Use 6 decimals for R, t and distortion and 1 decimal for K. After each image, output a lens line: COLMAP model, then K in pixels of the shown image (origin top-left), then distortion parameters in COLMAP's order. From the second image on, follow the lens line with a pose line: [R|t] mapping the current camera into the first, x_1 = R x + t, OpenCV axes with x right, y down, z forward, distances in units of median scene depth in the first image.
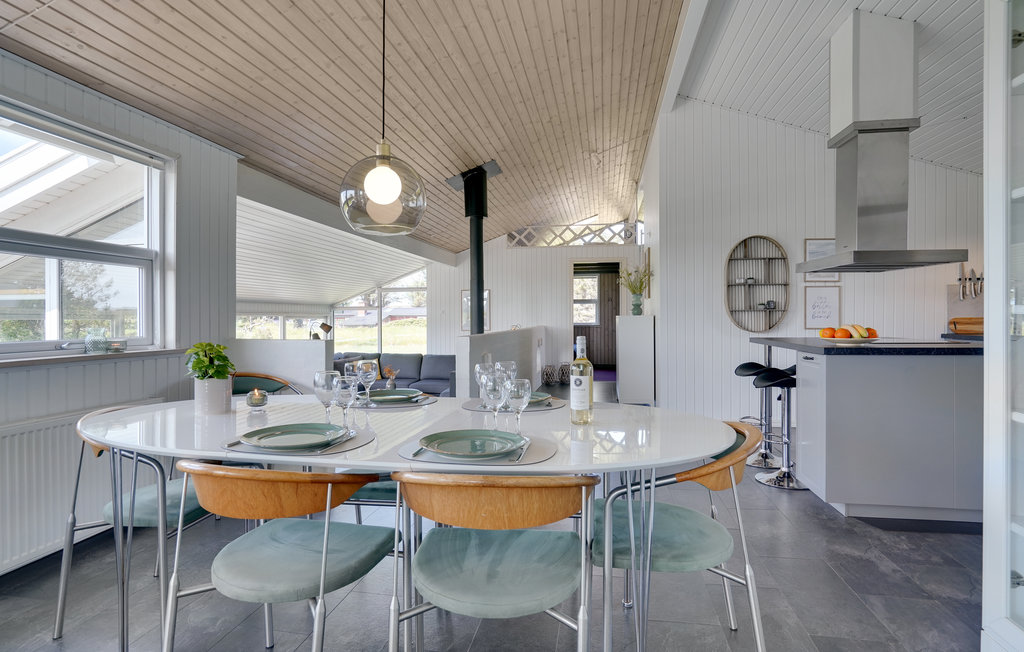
lens RADIAL K [[558.0, 0, 512.0], [0, 558.0, 326.0], [0, 0, 1]] dist [0.001180, 0.000695]
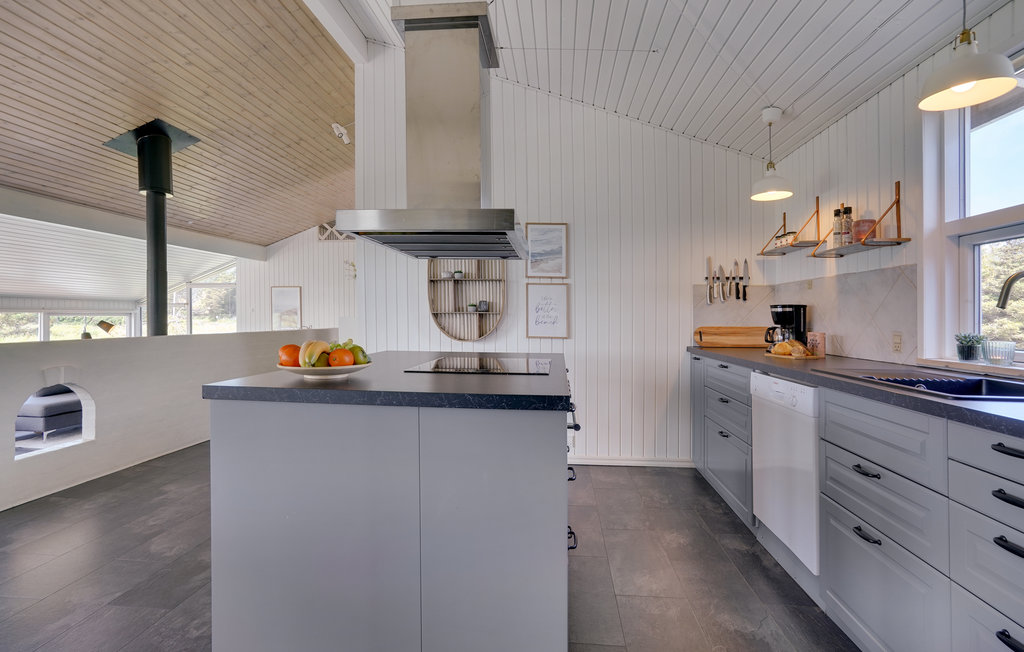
lens RADIAL K [[494.5, 0, 512.0], [0, 494.5, 326.0], [0, 0, 1]] dist [-0.024414, 0.000106]
pose [[0.997014, 0.014162, 0.075906, 0.450185], [-0.014356, 0.999895, 0.002010, -0.012588], [-0.075869, -0.003094, 0.997113, 0.306920]]
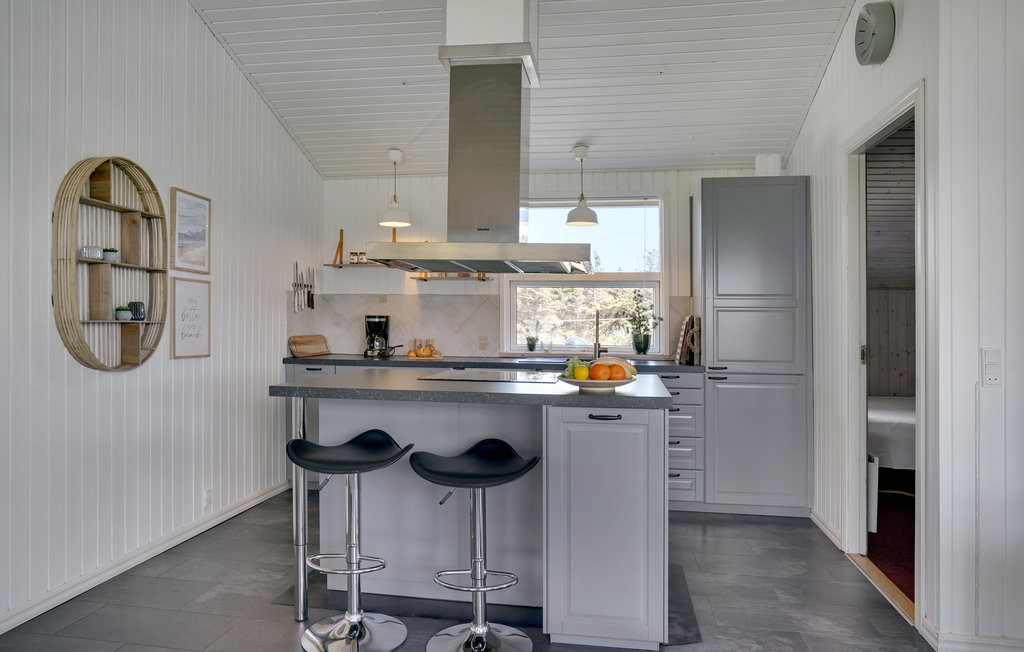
lens RADIAL K [[681.7, 0, 512.0], [0, 681.7, 326.0], [0, 0, 1]] dist [-0.004902, -0.001519]
pose [[-0.017405, 0.005631, 0.999833, -0.116137], [0.004524, 0.999974, -0.005553, -0.020615], [-0.999838, 0.004427, -0.017431, 0.685520]]
